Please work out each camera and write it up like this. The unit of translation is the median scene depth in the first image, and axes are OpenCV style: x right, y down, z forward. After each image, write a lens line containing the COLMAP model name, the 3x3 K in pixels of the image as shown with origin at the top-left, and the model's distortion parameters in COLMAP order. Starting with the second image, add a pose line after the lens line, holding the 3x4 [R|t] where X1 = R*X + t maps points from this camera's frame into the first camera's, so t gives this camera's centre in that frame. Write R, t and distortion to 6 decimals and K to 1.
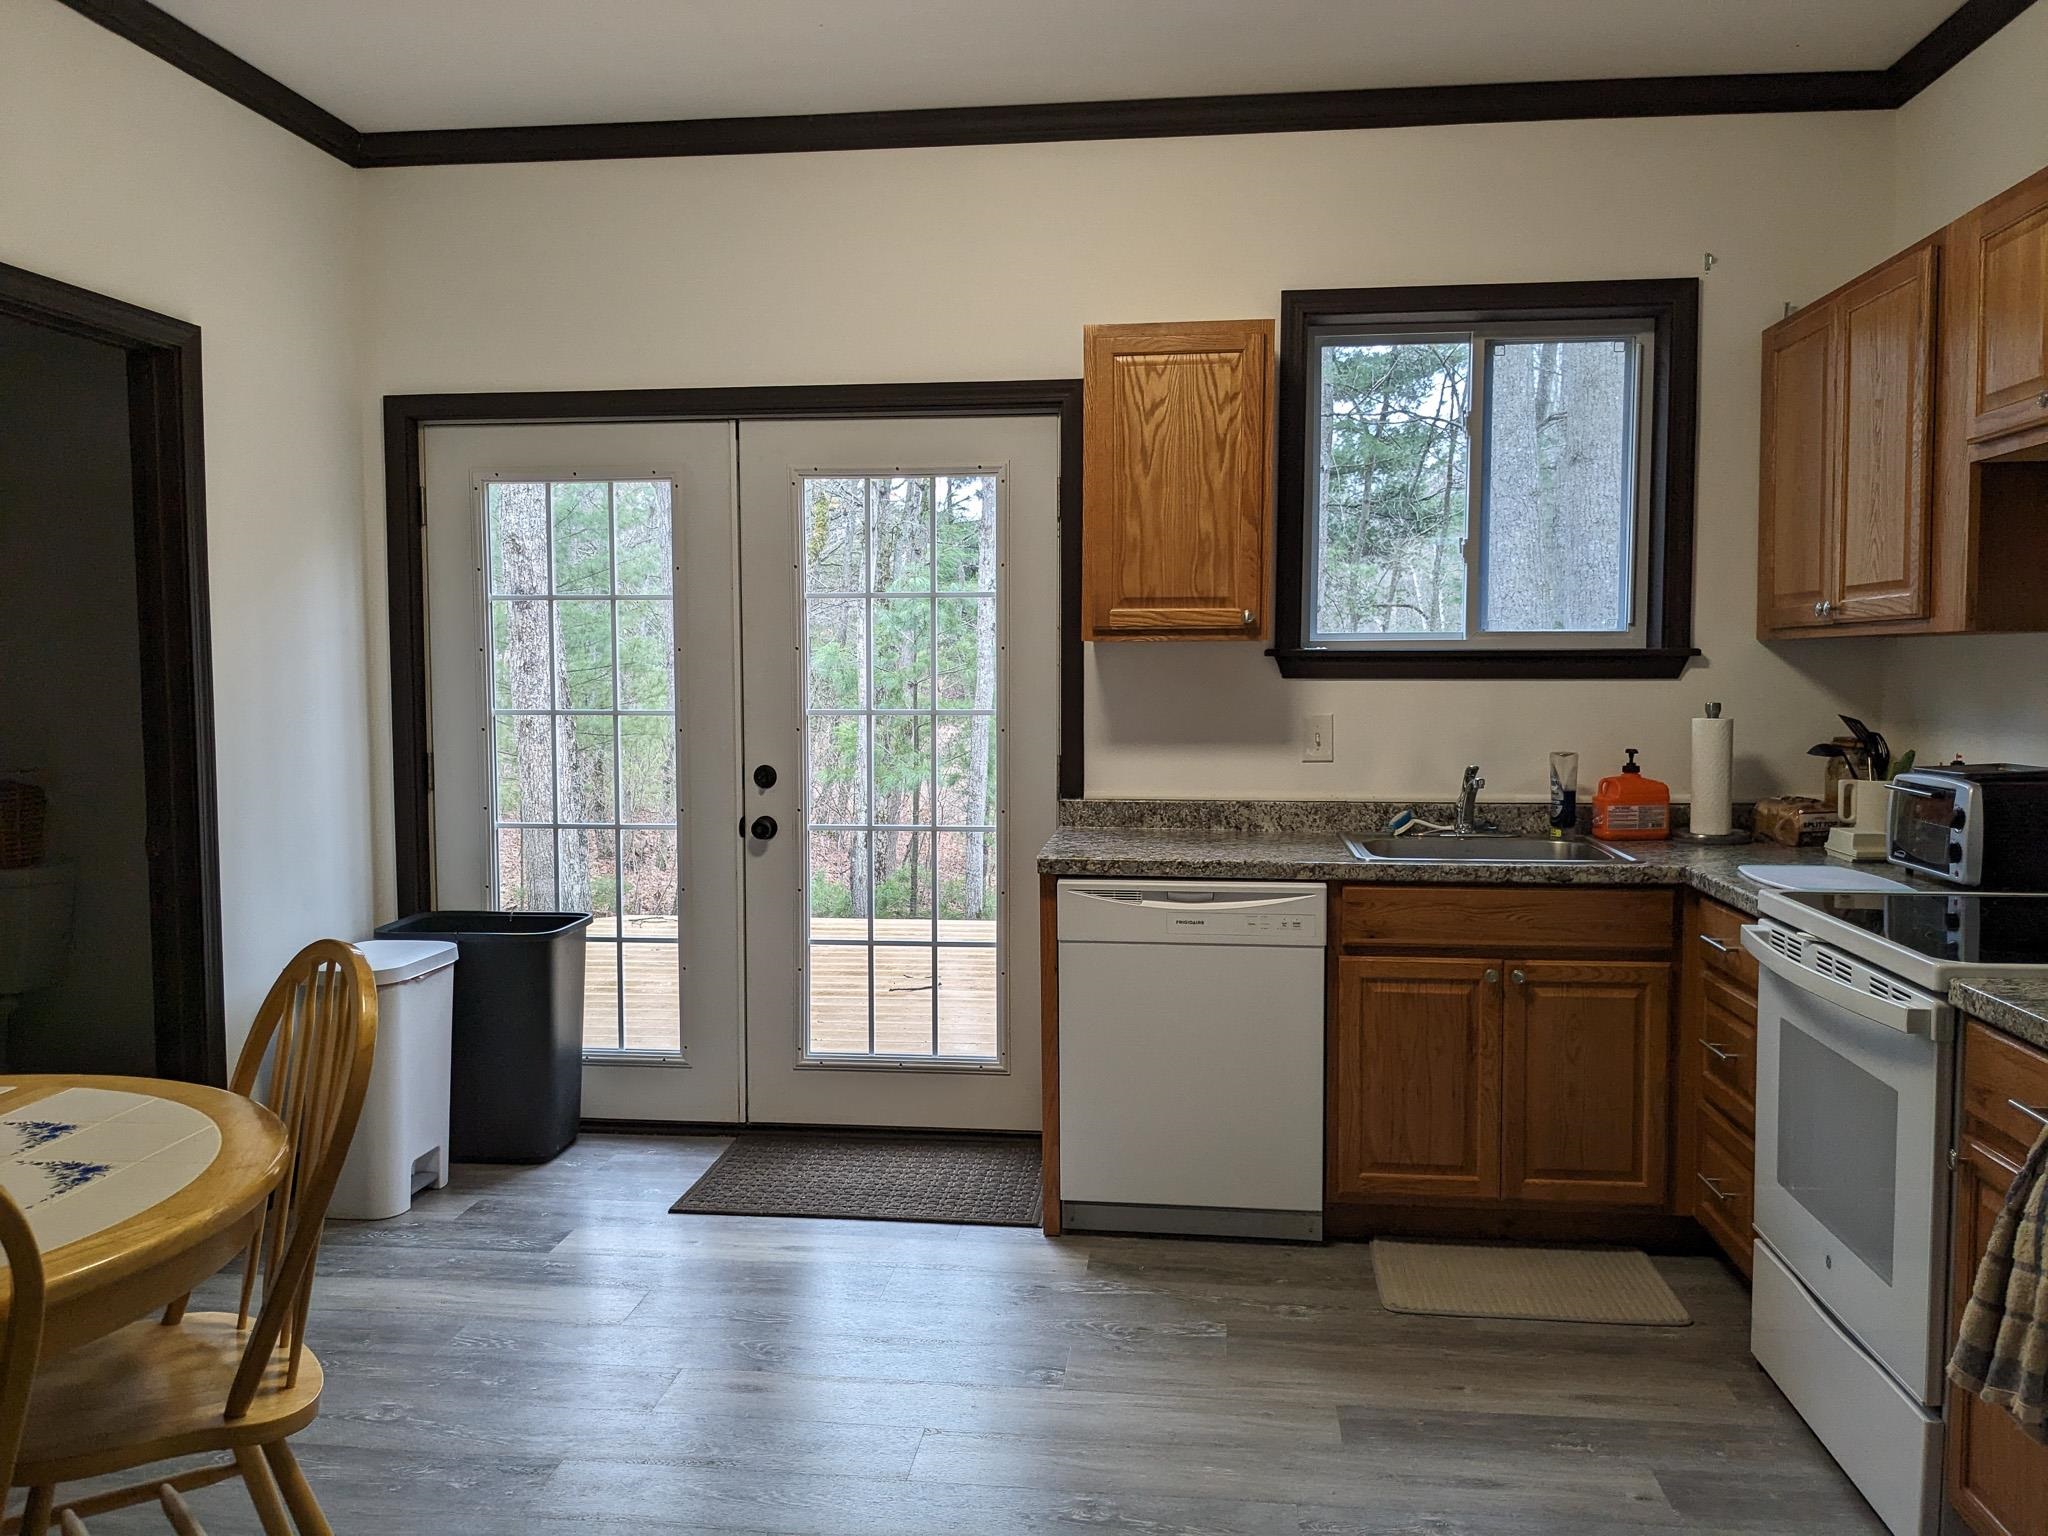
lens RADIAL K [[1627.6, 0, 1016.1], [0, 1627.6, 768.4], [0, 0, 1]] dist [0.040481, -0.084954]
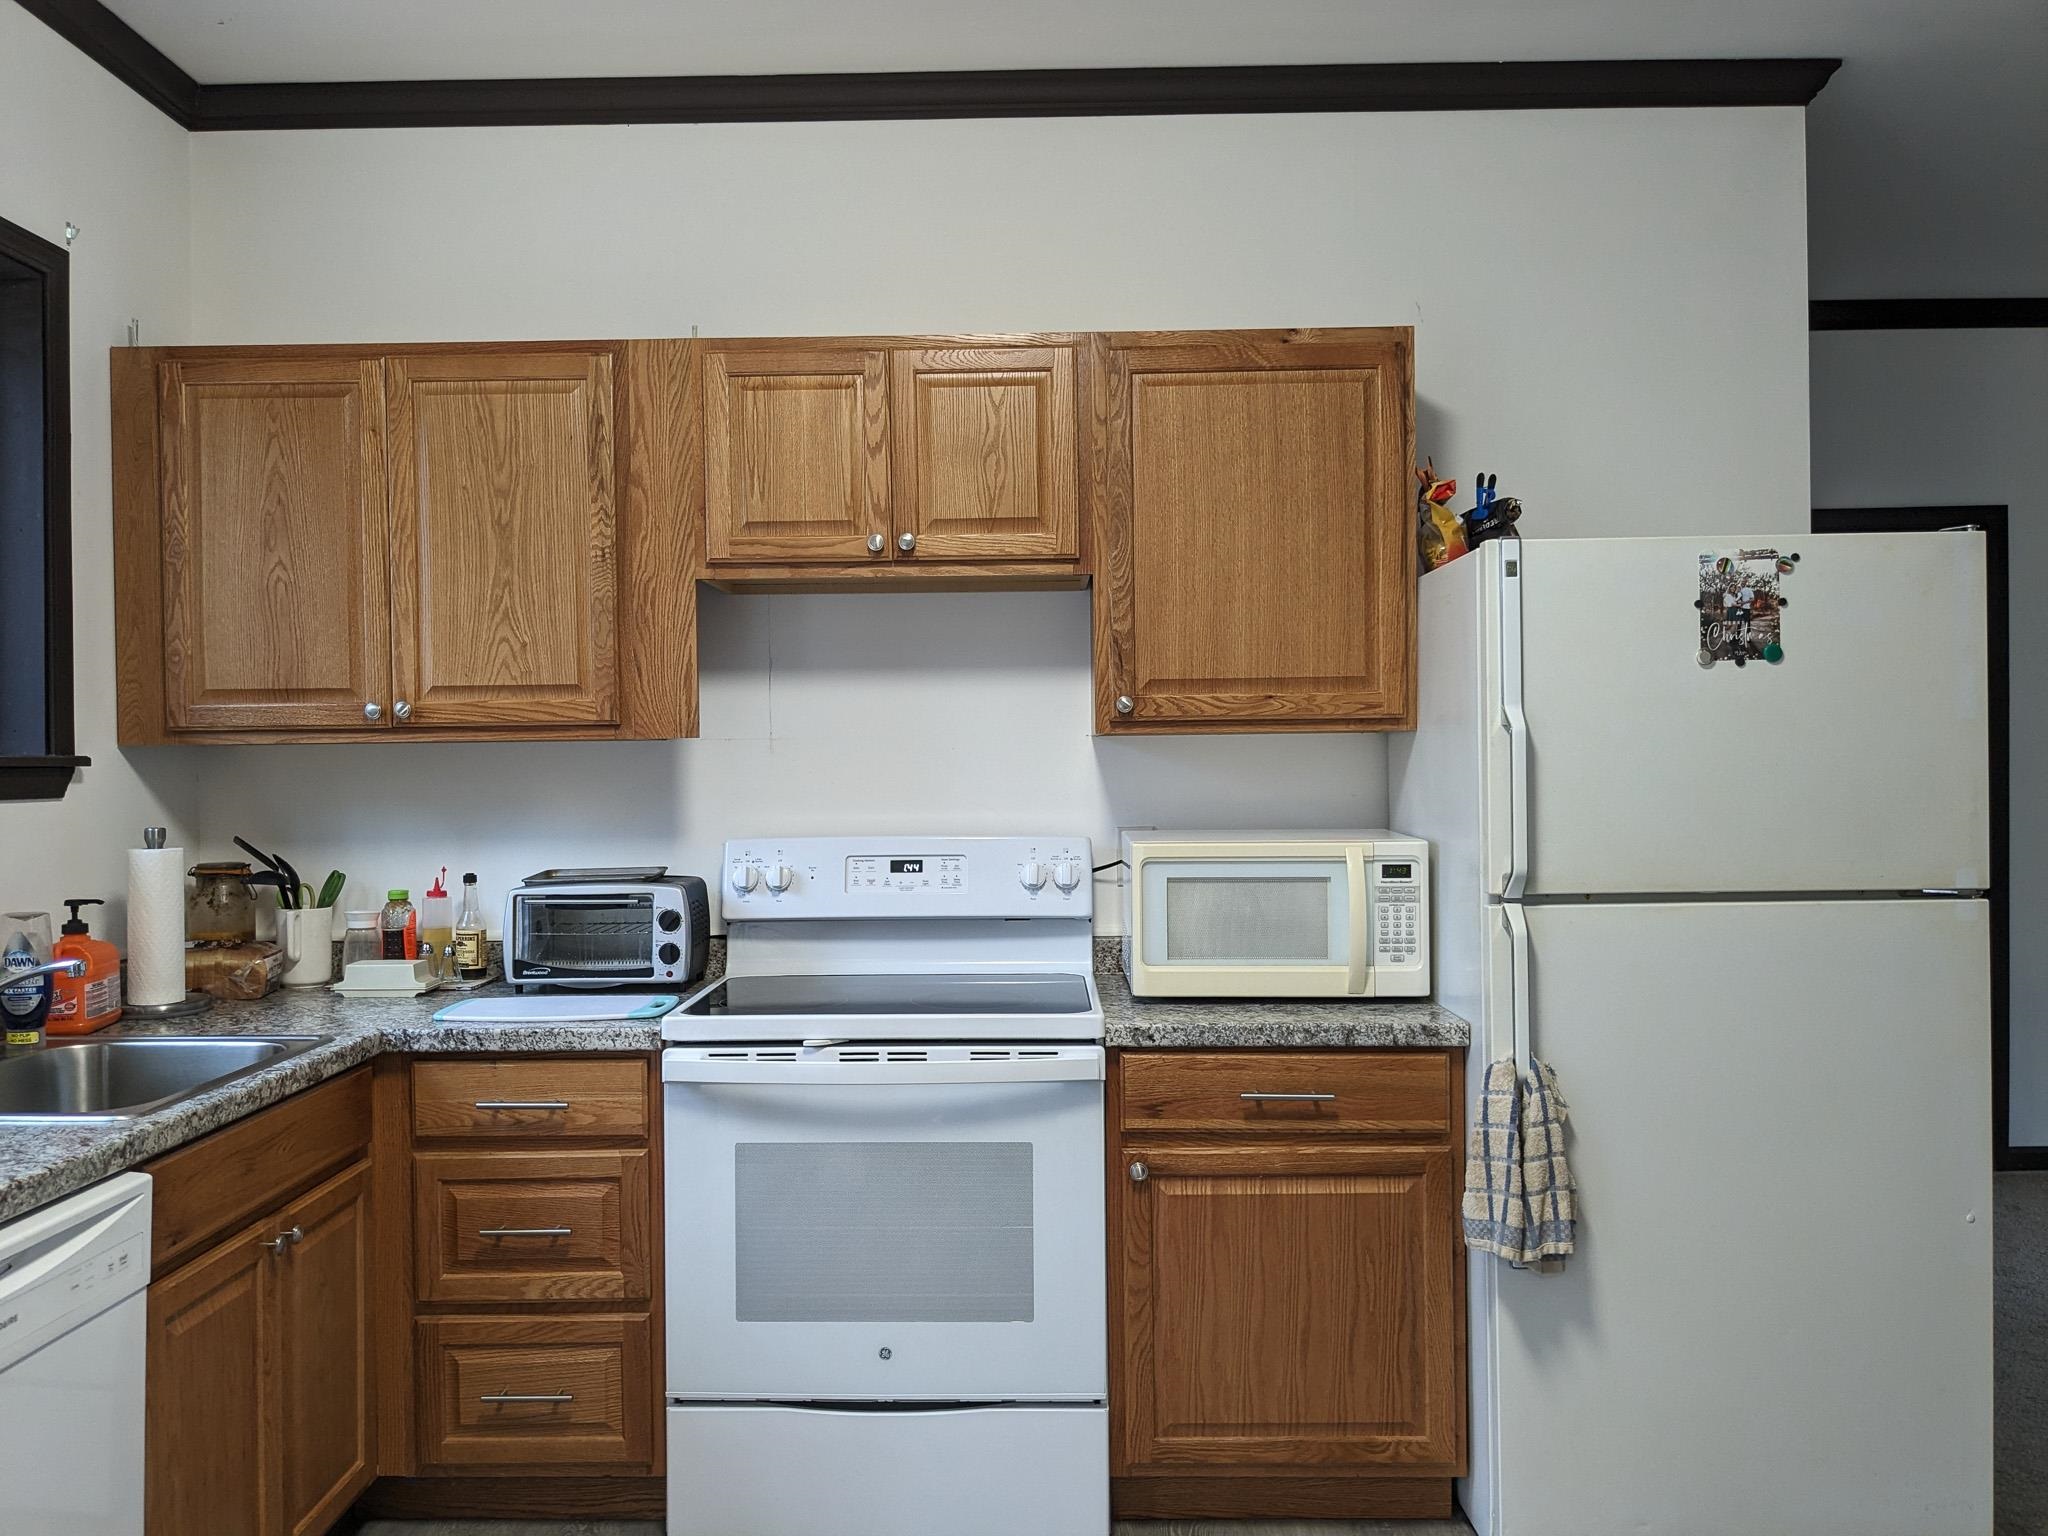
lens RADIAL K [[1627.6, 0, 1016.1], [0, 1627.6, 768.4], [0, 0, 1]] dist [0.040481, -0.084954]
pose [[-0.107152, 0.001208, 0.994242, -0.357631], [0.073976, 0.997237, 0.006761, -0.043040], [-0.991487, 0.074274, -0.106945, 0.682014]]
